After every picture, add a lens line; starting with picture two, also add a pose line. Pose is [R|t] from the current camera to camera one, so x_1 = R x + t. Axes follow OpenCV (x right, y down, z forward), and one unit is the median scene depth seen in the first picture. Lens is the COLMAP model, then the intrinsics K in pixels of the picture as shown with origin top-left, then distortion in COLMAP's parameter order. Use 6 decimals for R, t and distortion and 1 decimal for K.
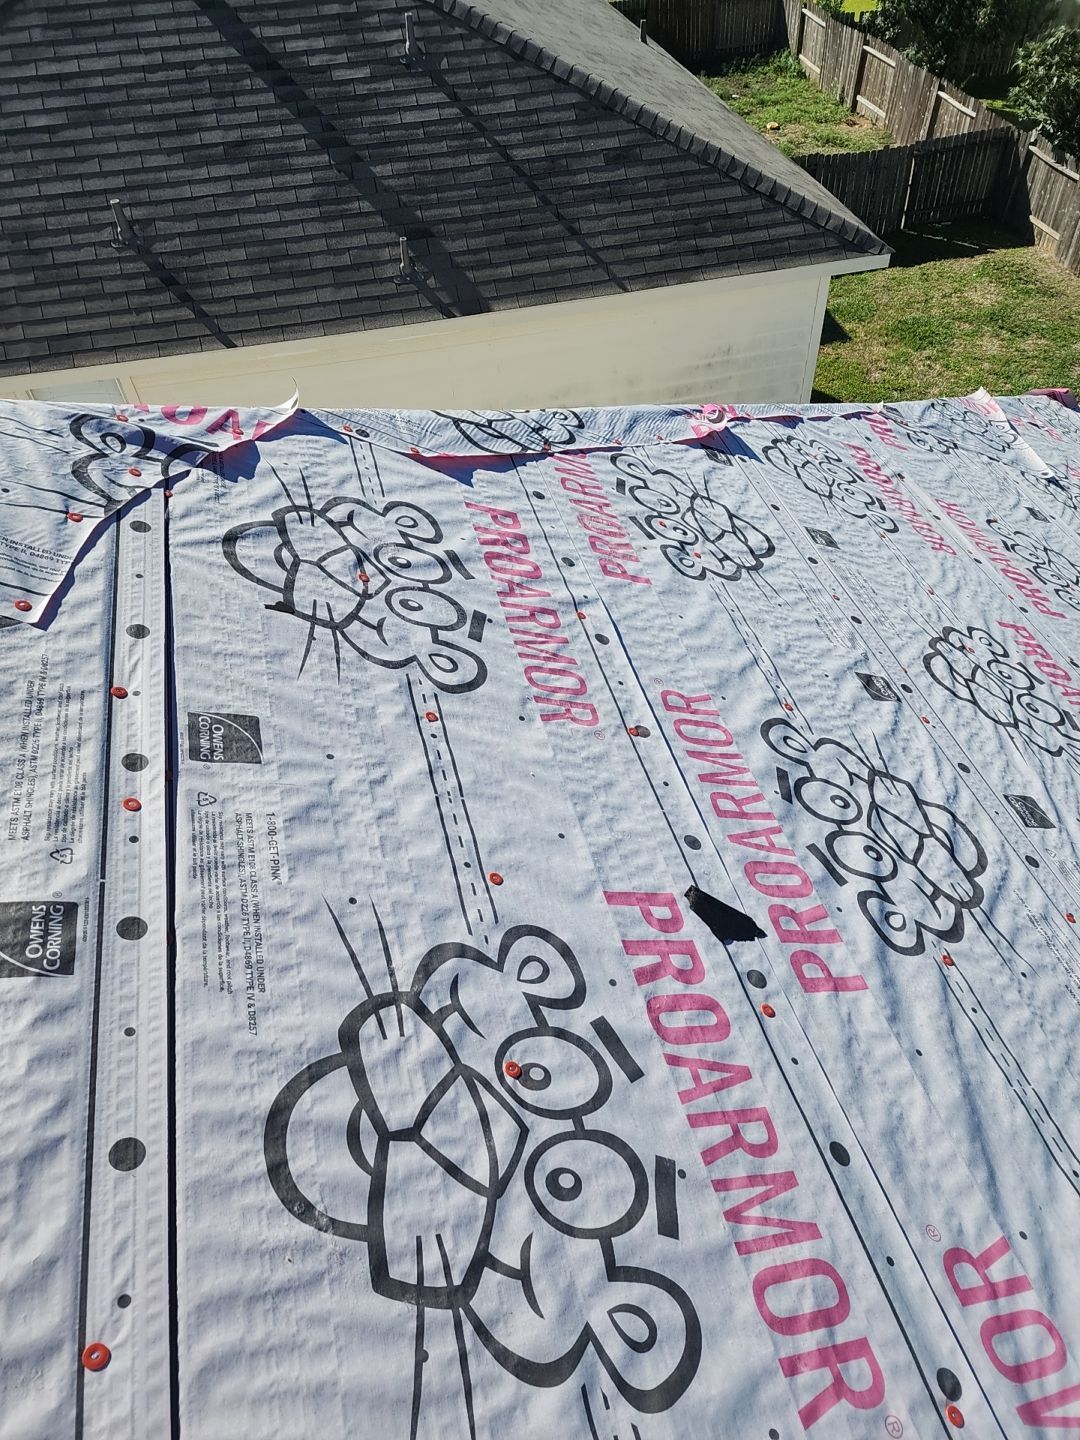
lens RADIAL K [[947.6, 0, 560.2], [0, 947.6, 723.1], [0, 0, 1]] dist [0.073359, -0.056777]
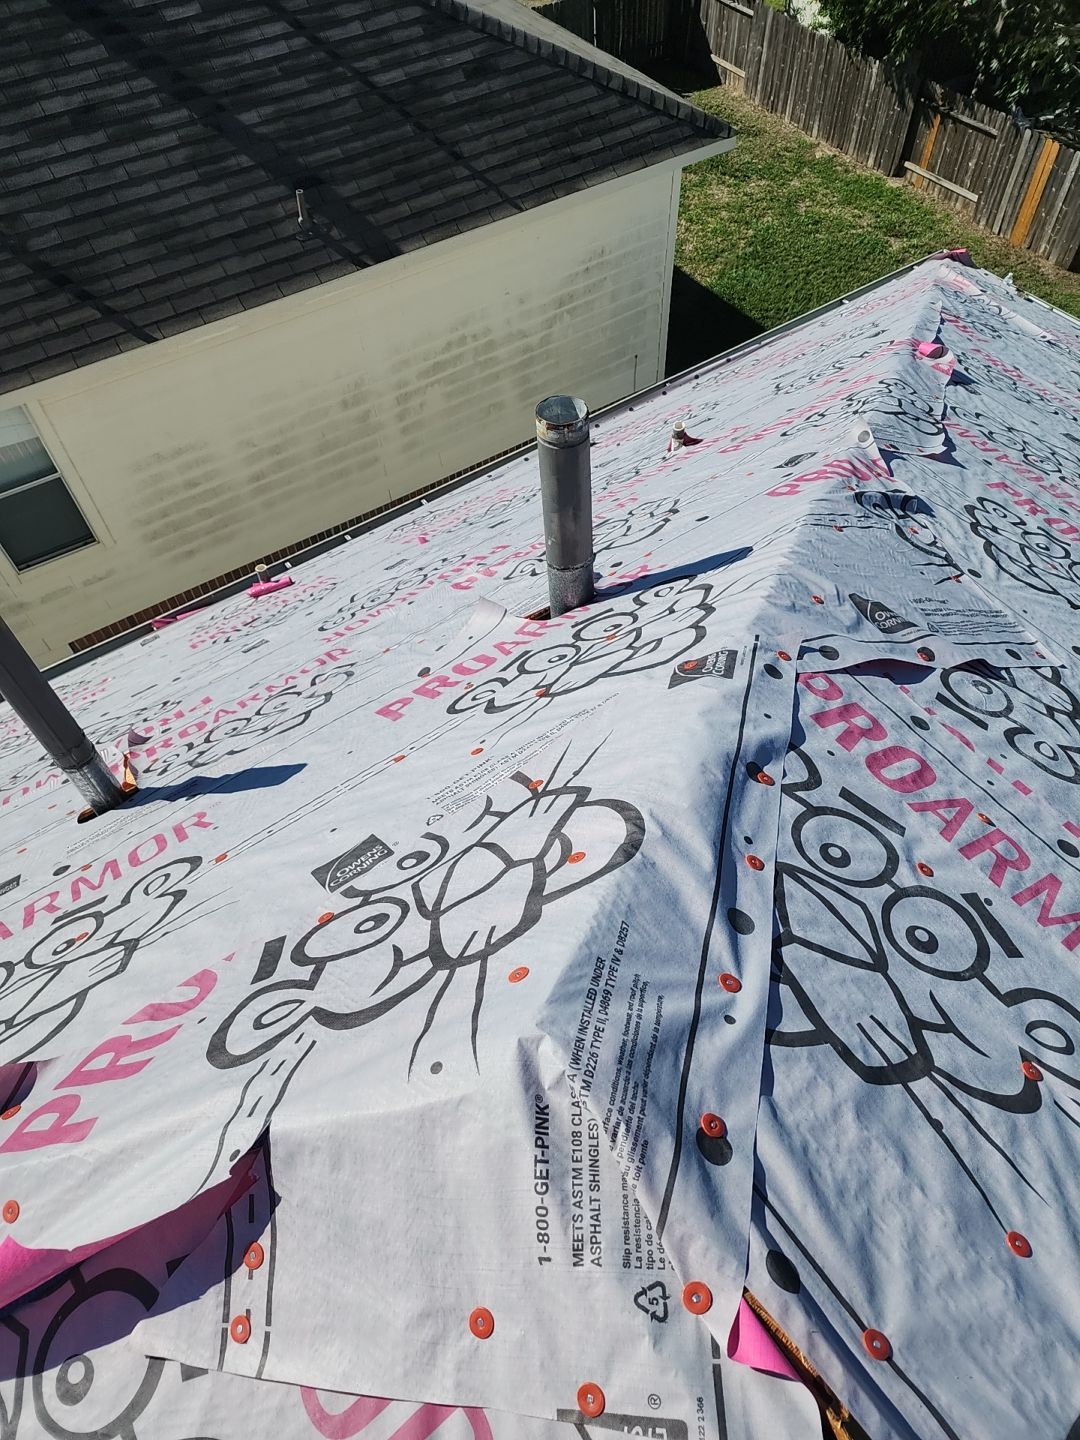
lens RADIAL K [[947.6, 0, 560.2], [0, 947.6, 723.1], [0, 0, 1]] dist [0.073359, -0.056777]
pose [[0.931746, -0.277998, 0.233594, -0.282547], [0.250556, 0.957849, 0.140523, -0.070061], [-0.262813, -0.072403, 0.962126, -0.016956]]
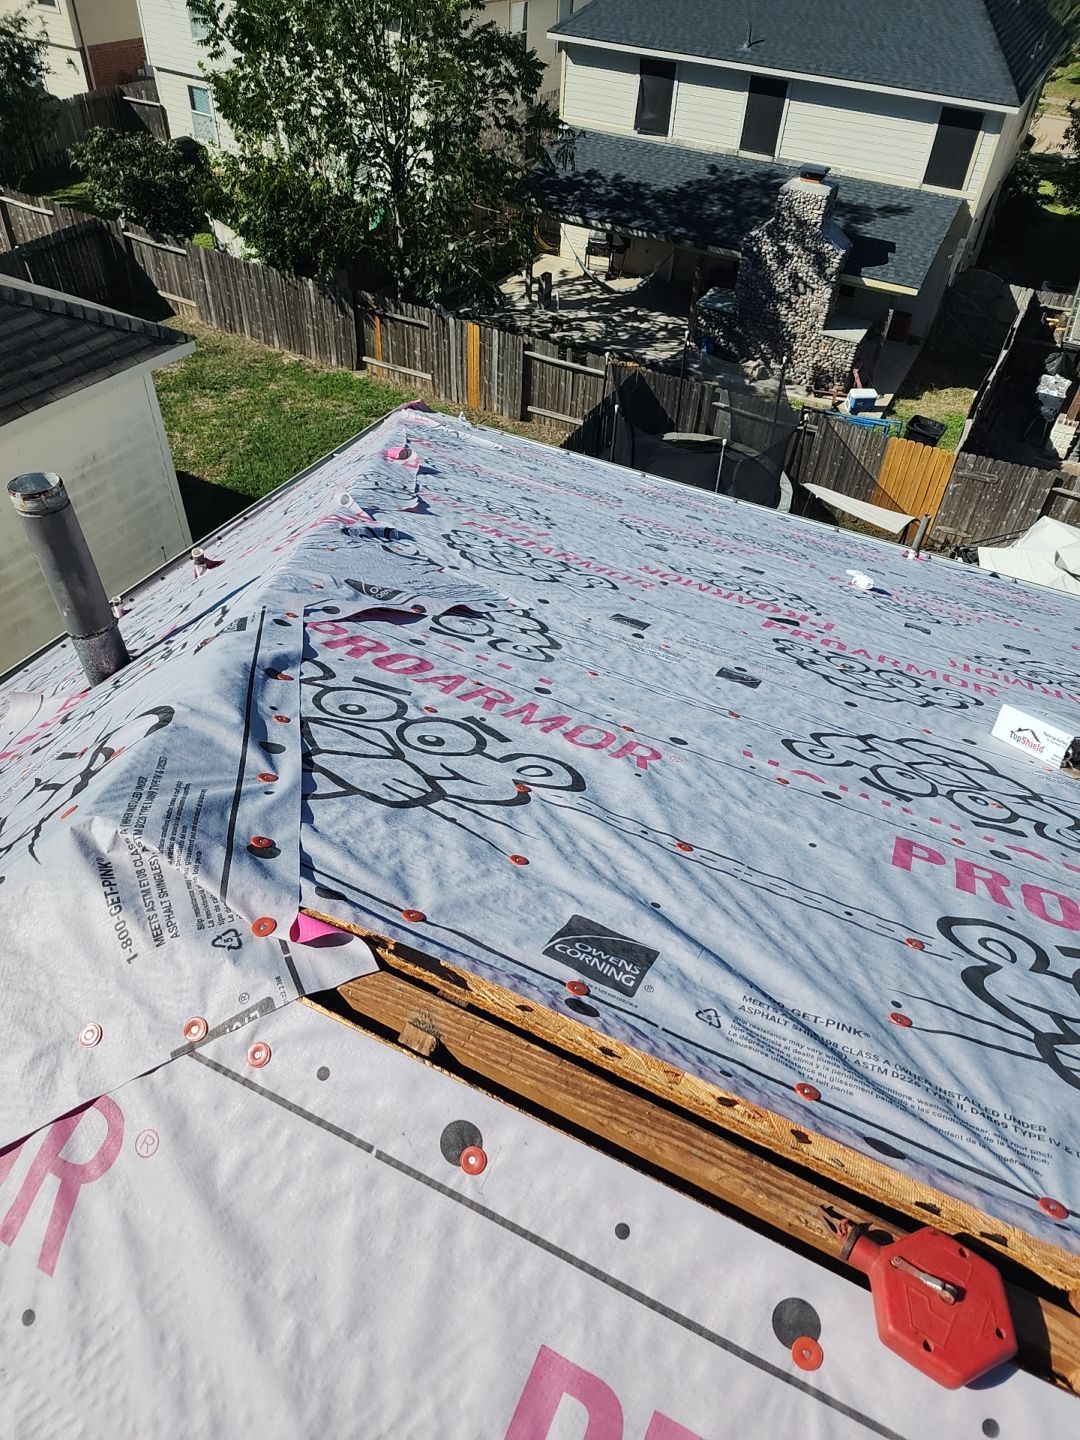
lens RADIAL K [[945.1, 0, 538.4], [0, 945.1, 735.8], [0, 0, 1]] dist [0.079225, -0.058306]
pose [[0.659789, -0.470165, 0.586194, -0.297429], [0.500120, 0.856969, 0.124435, -0.022455], [-0.560855, 0.211067, 0.800558, -0.047800]]
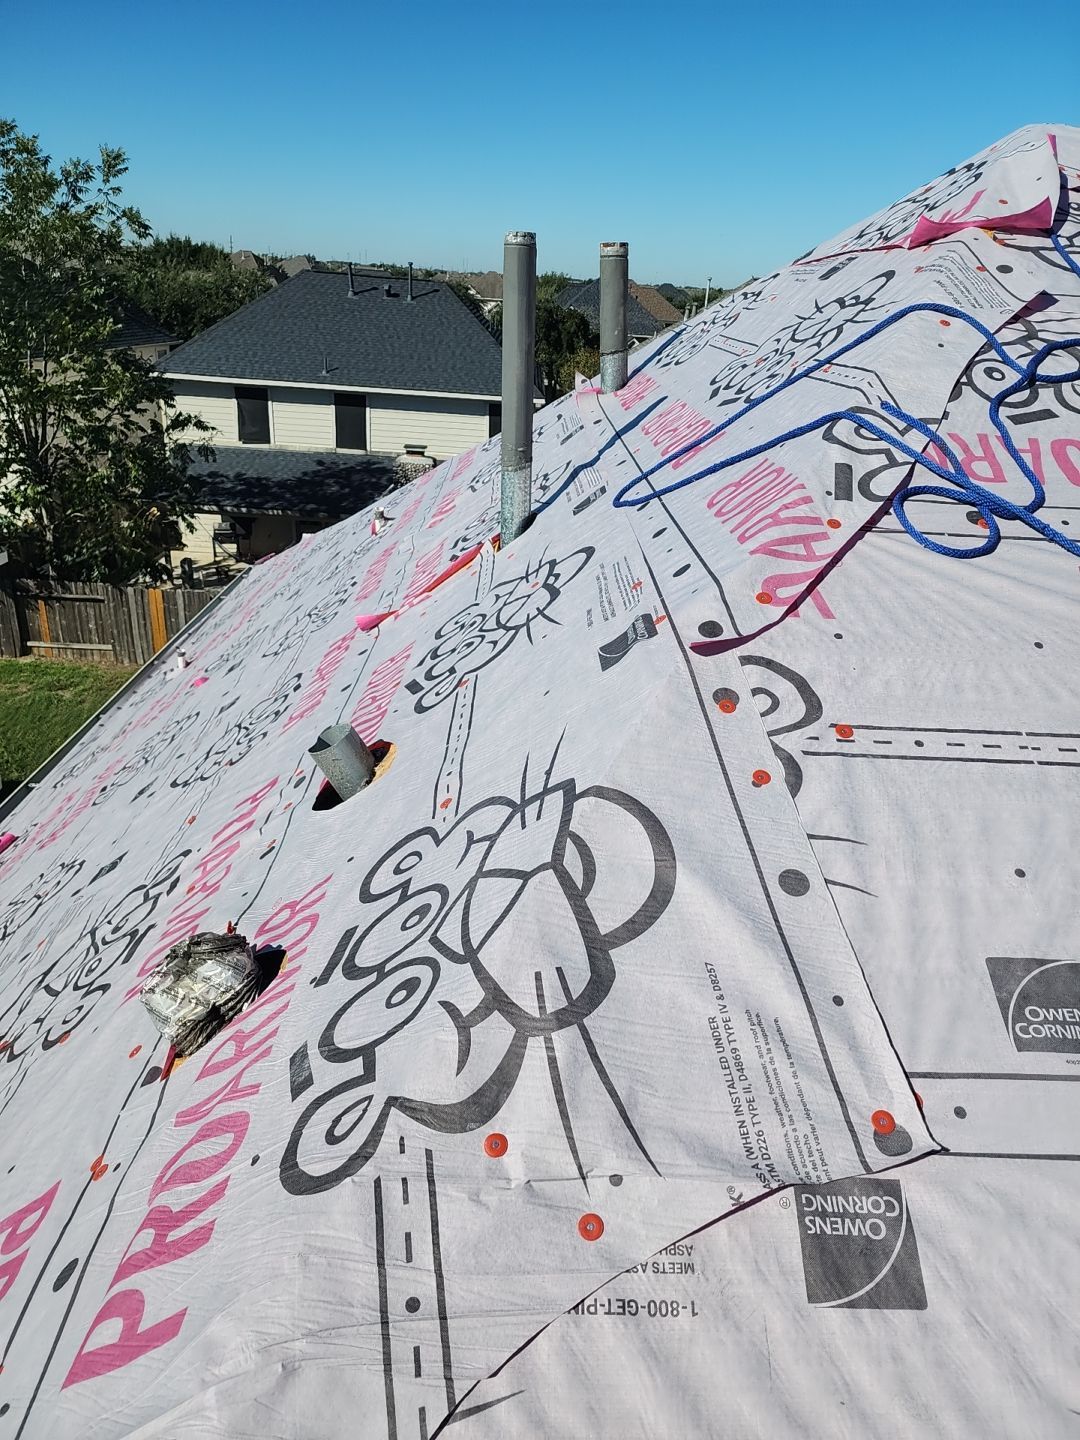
lens RADIAL K [[963.5, 0, 540.2], [0, 963.5, 728.8], [0, 0, 1]] dist [0.071685, -0.056183]
pose [[0.253905, -0.362456, 0.896748, -0.692725], [0.670246, 0.734377, 0.107054, -0.015740], [-0.697354, 0.573861, 0.429397, 0.165342]]
